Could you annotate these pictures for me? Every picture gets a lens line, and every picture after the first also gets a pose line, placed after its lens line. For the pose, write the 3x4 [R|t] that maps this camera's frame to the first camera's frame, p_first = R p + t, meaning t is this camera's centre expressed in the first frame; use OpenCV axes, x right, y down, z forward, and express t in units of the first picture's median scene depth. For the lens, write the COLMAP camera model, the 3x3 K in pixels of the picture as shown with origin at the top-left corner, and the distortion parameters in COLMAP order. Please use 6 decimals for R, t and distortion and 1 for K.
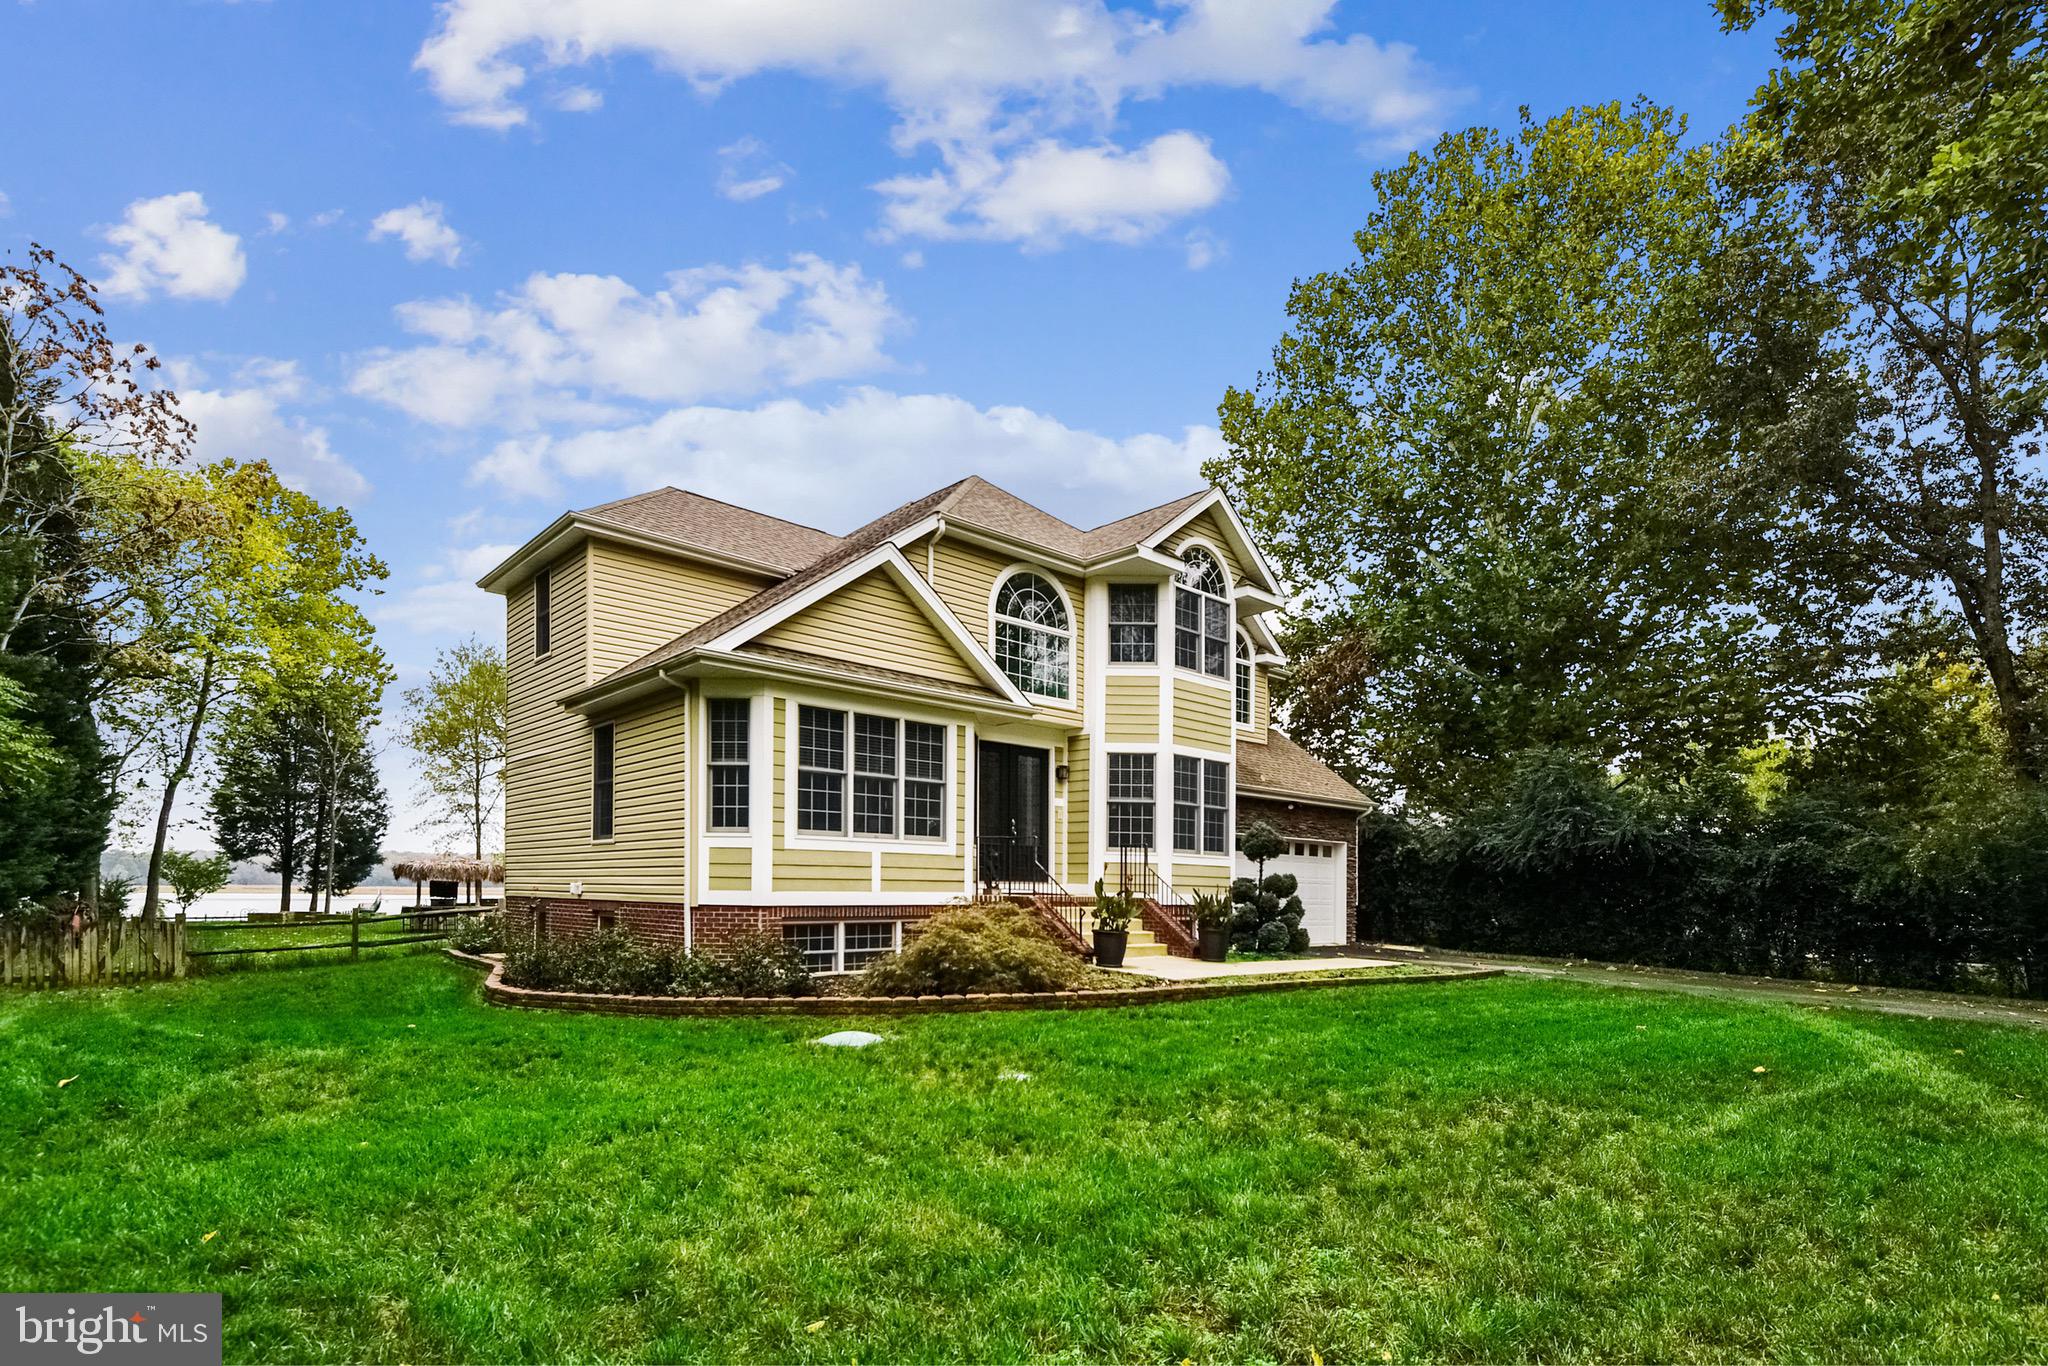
lens RADIAL K [[997.3, 0, 1093.4], [0, 997.3, 900.3], [0, 0, 1]] dist [-0.005310, 0.002477]
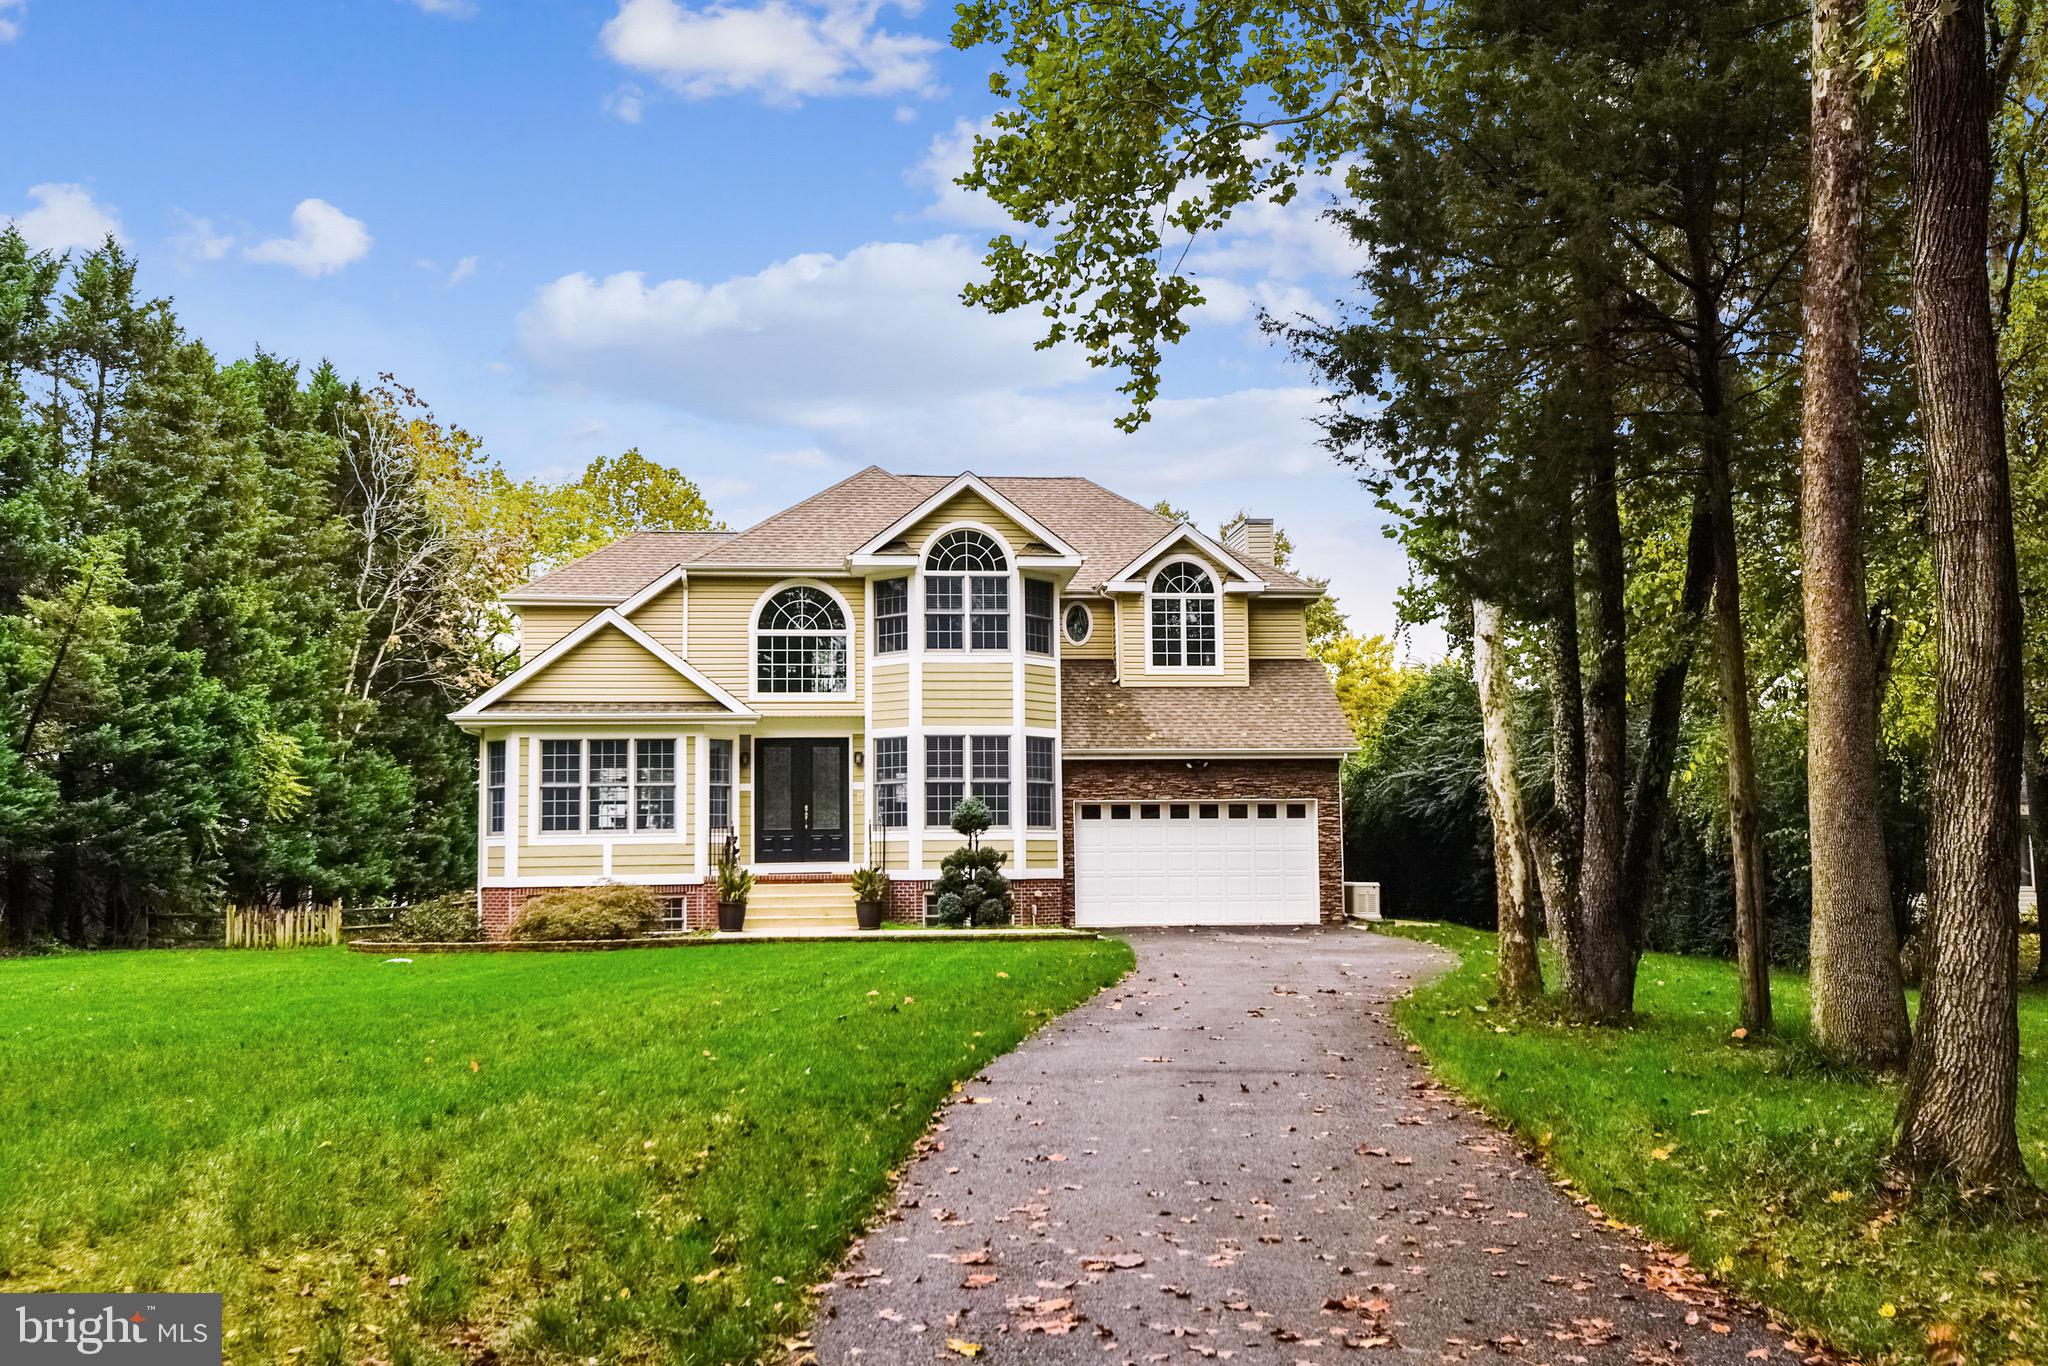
lens RADIAL K [[1960.4, 0, 1080.6], [0, 1960.4, 695.8], [0, 0, 1]] dist [0.036673, 0.000000]
pose [[0.796064, -0.076062, -0.600413, 1.531052], [0.015964, 0.994365, -0.104804, 0.031655], [0.605001, 0.073846, 0.792793, -0.561982]]
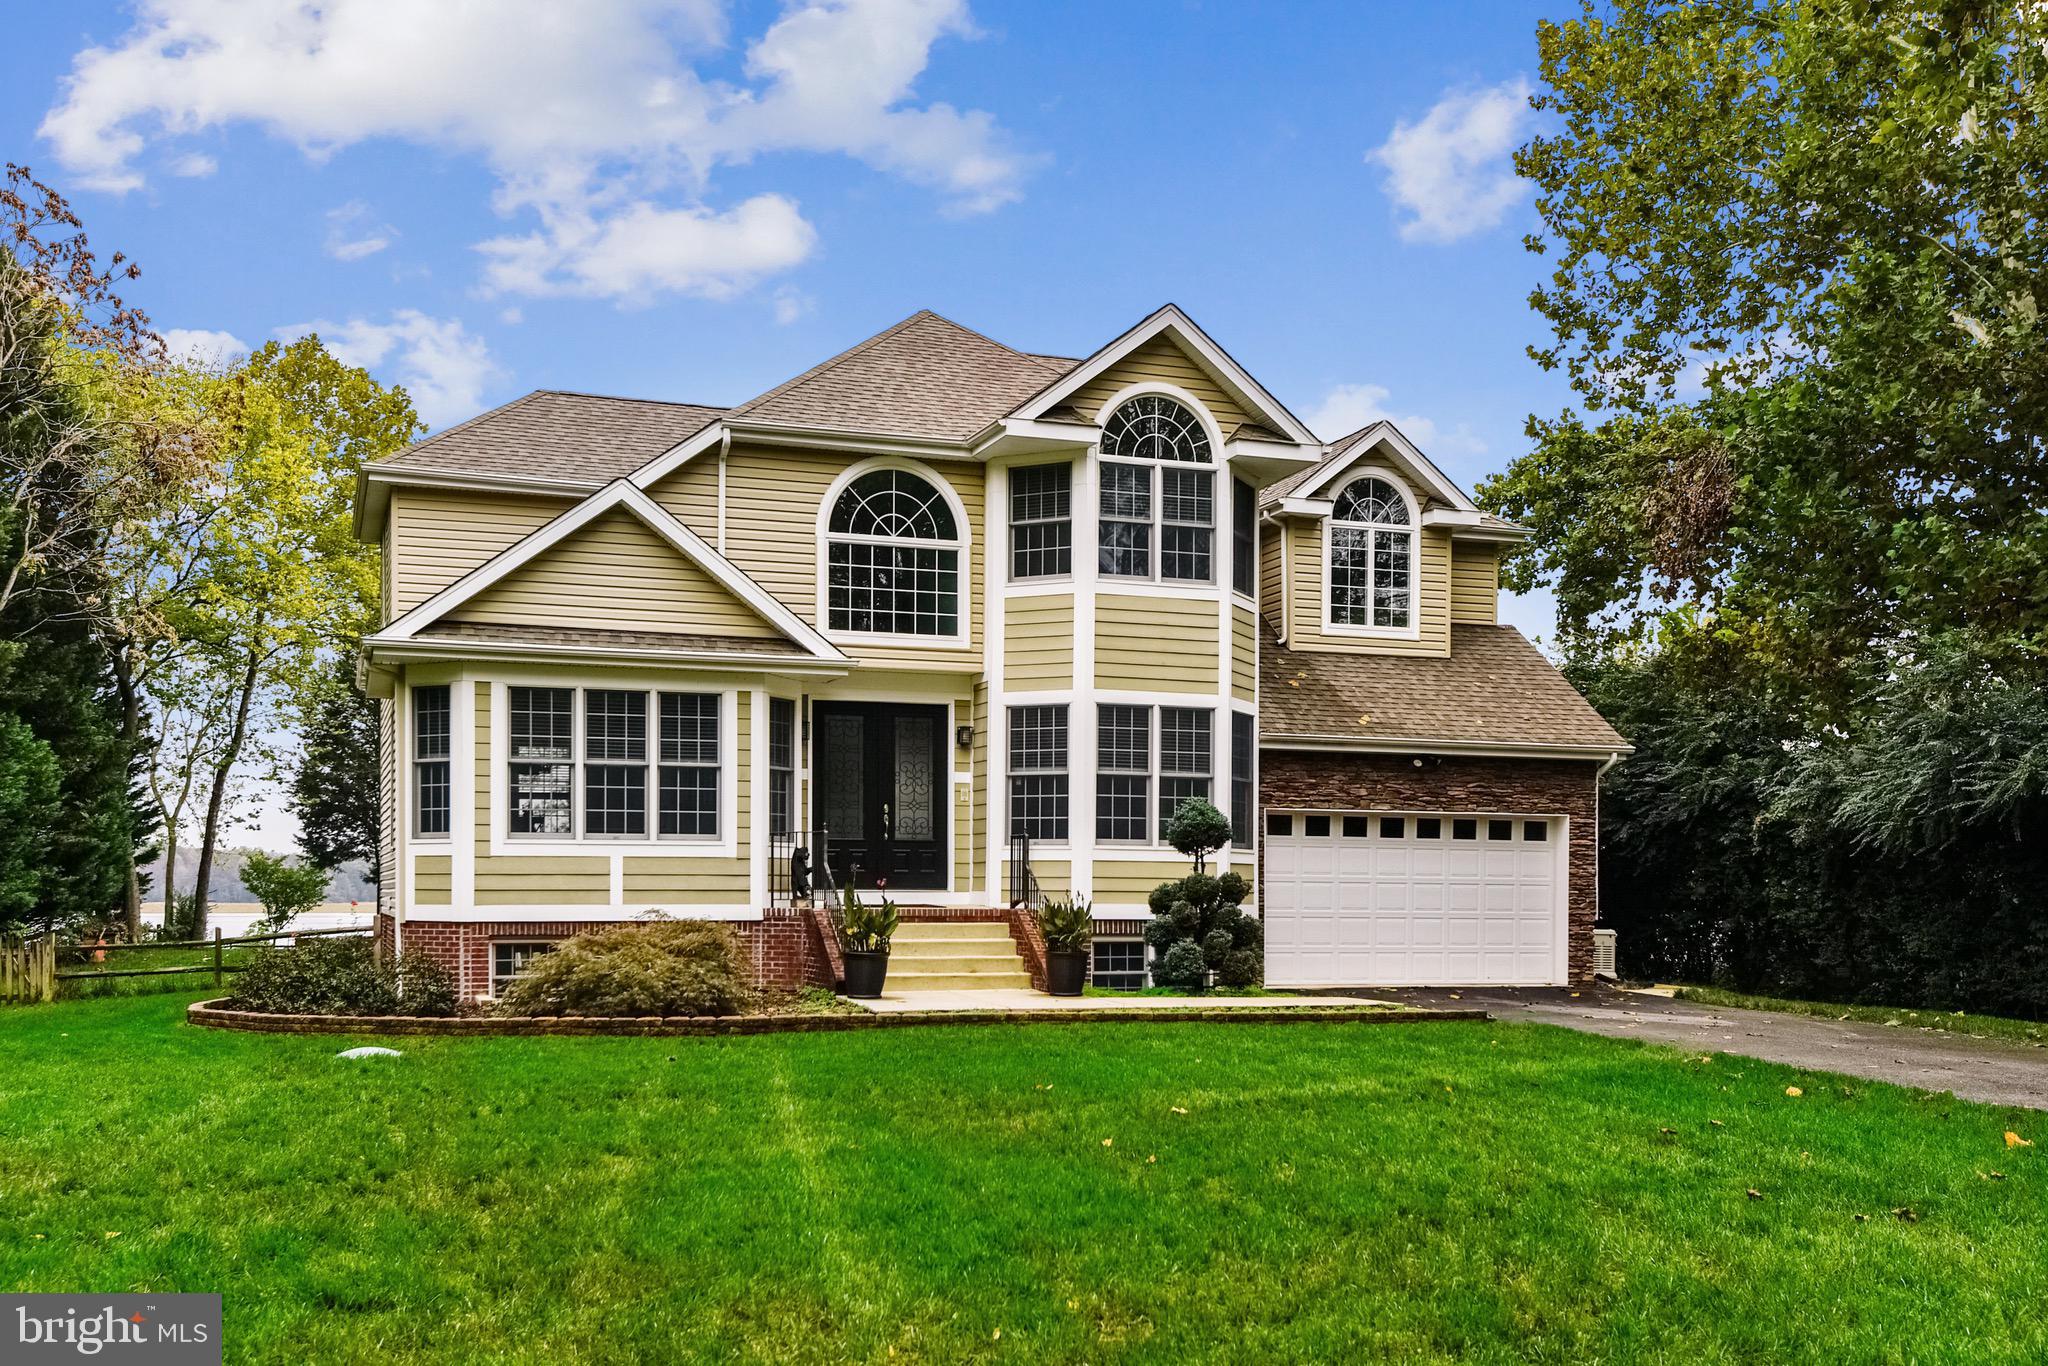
lens RADIAL K [[1960.4, 0, 1033.7], [0, 1960.4, 887.2], [0, 0, 1]] dist [0.036673, 0.000000]
pose [[0.908167, -0.010279, -0.418481, 0.646564], [0.002807, 0.999826, -0.018466, 0.006772], [0.418598, 0.015595, 0.908038, -0.270894]]
